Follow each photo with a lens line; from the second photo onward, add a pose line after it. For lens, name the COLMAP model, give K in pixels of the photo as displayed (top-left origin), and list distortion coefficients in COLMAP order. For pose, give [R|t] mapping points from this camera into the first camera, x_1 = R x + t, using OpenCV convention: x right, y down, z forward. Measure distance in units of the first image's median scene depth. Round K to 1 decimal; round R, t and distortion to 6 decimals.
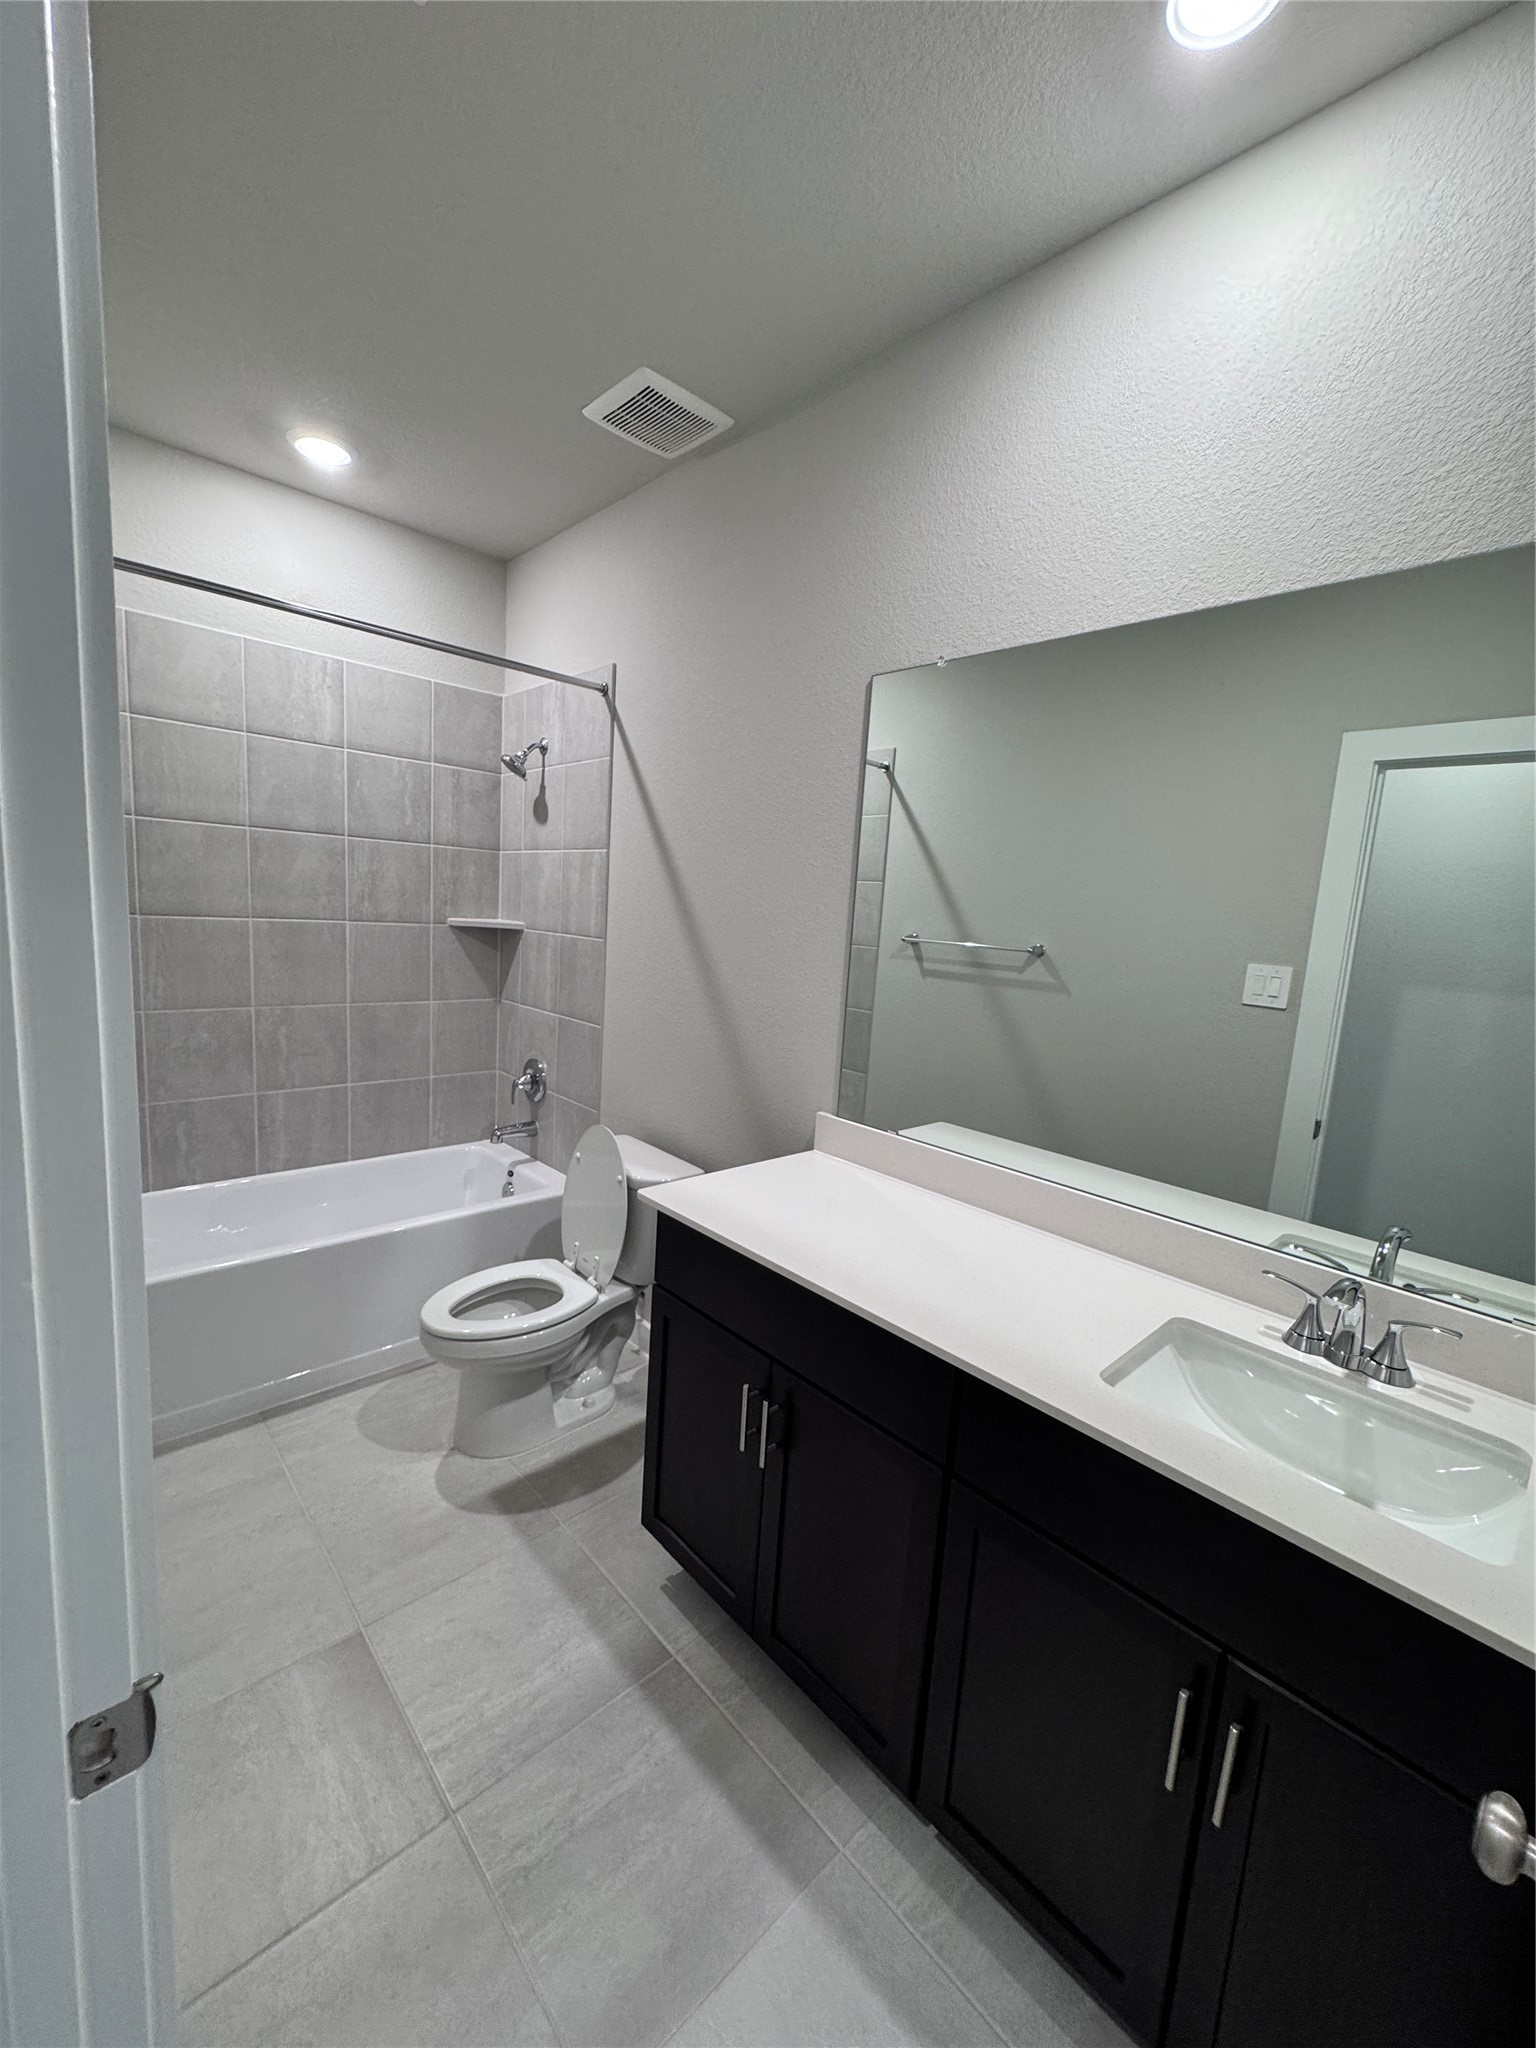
lens RADIAL K [[818.2, 0, 766.5], [0, 818.2, 1027.0], [0, 0, 1]] dist [-0.002300, 0.000541]
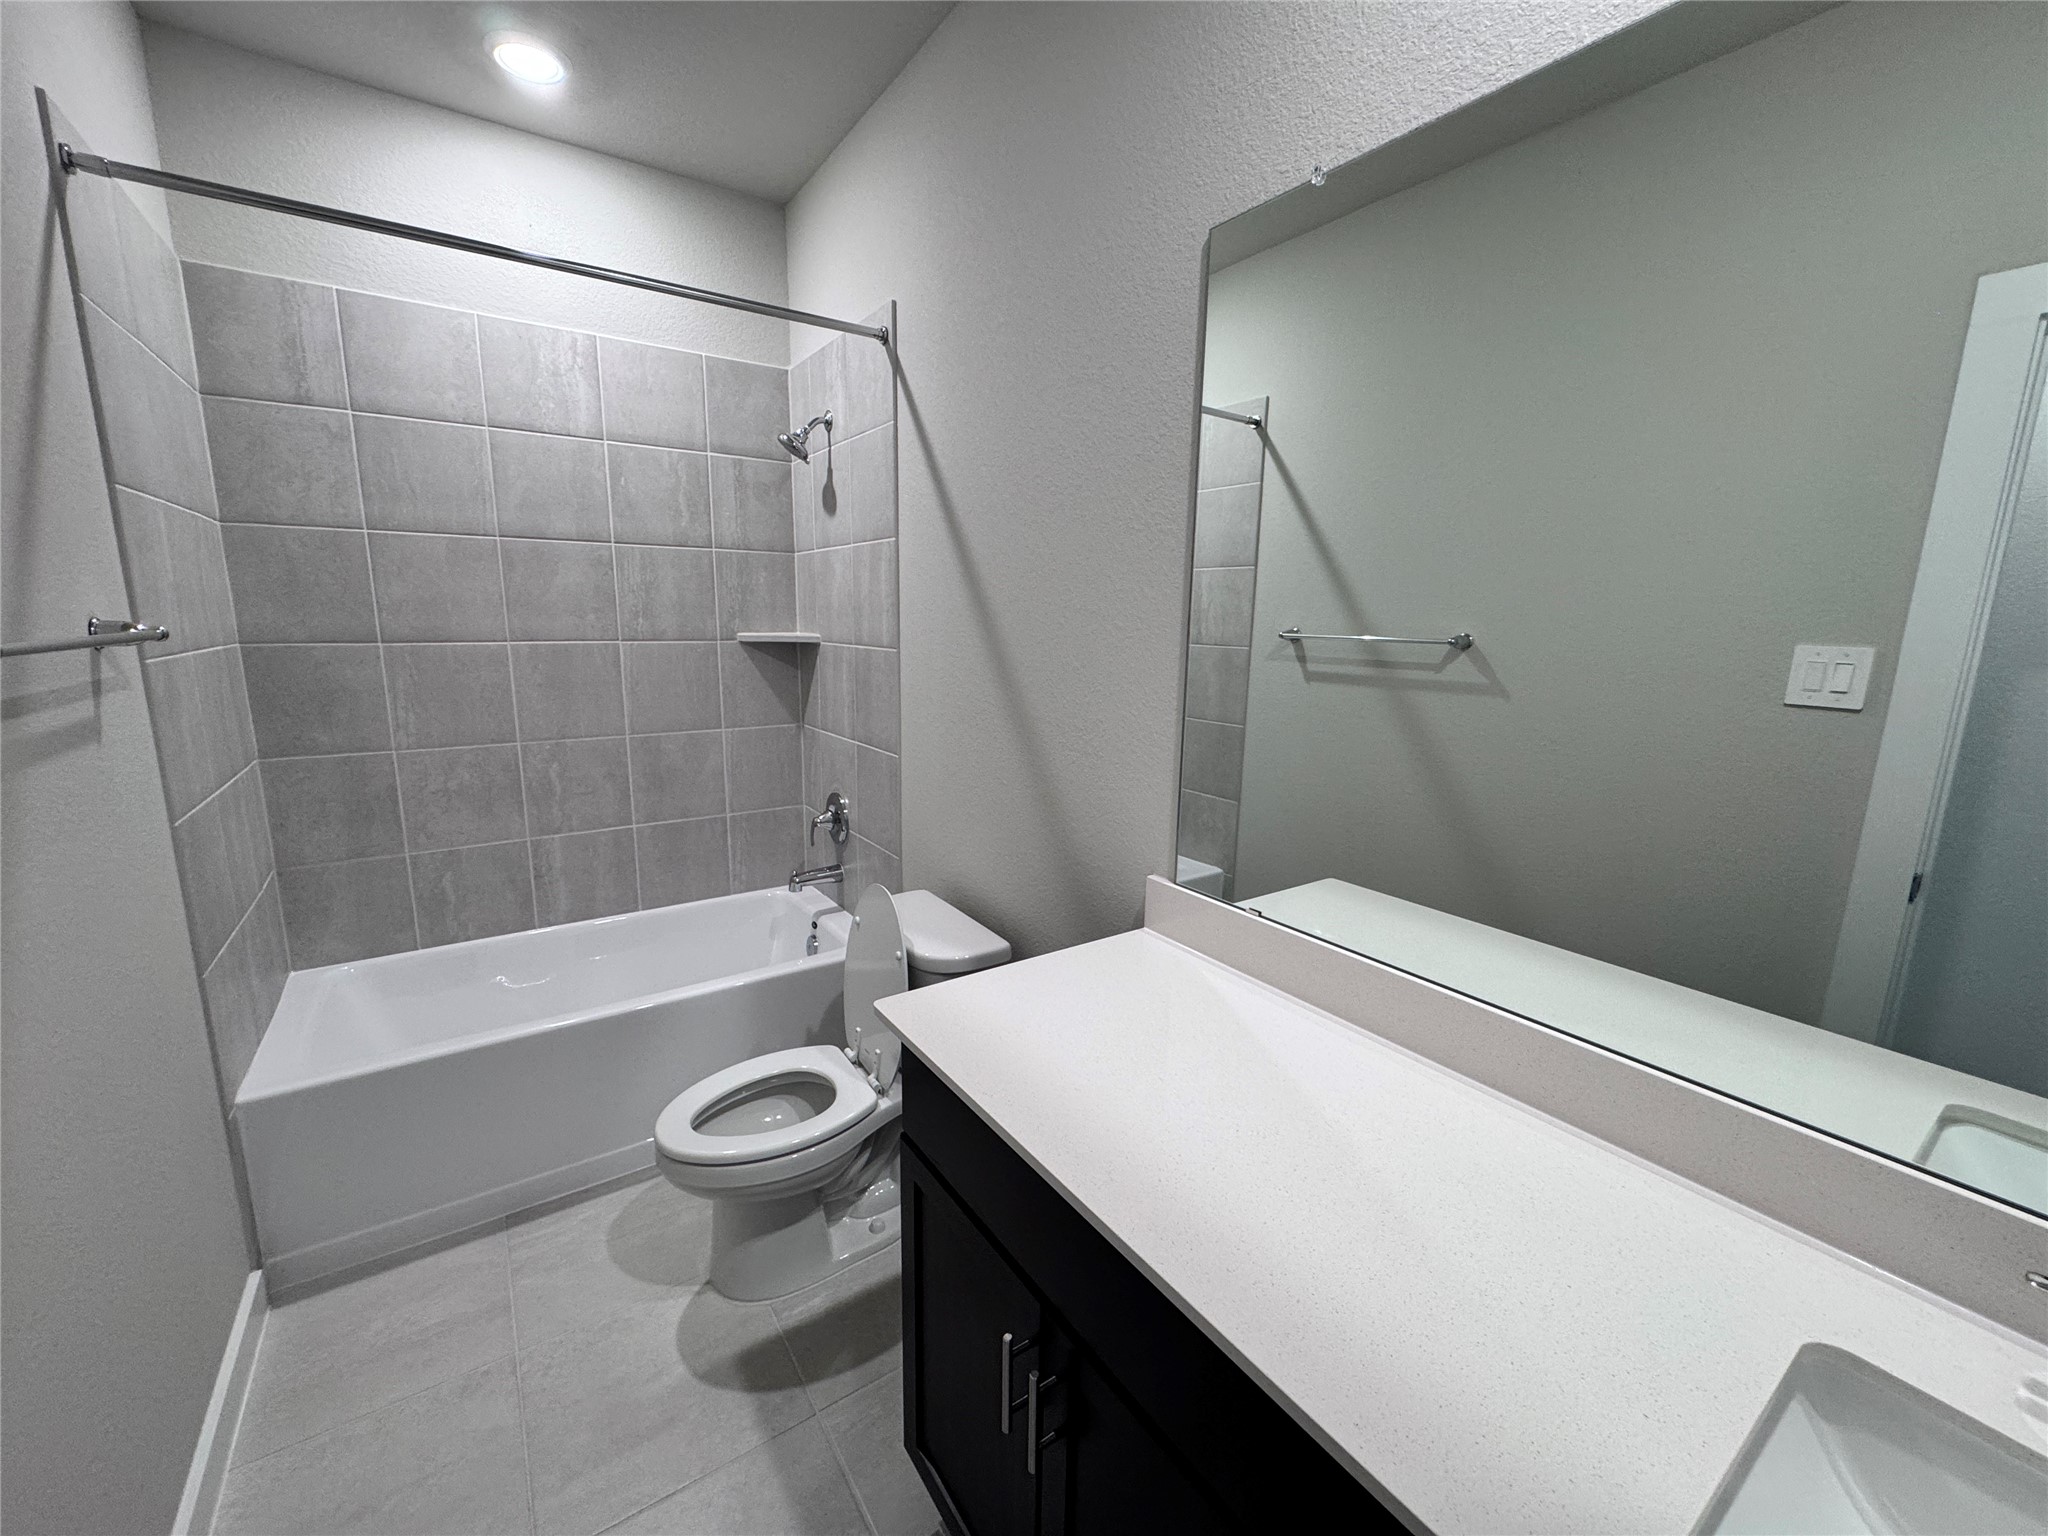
lens RADIAL K [[818.2, 0, 1023.4], [0, 818.2, 766.8], [0, 0, 1]] dist [-0.002300, 0.000541]
pose [[0.987716, -0.019277, -0.155067, 0.048003], [0.024459, 0.999202, 0.031579, -0.011971], [0.154335, -0.034984, 0.987399, 0.198651]]
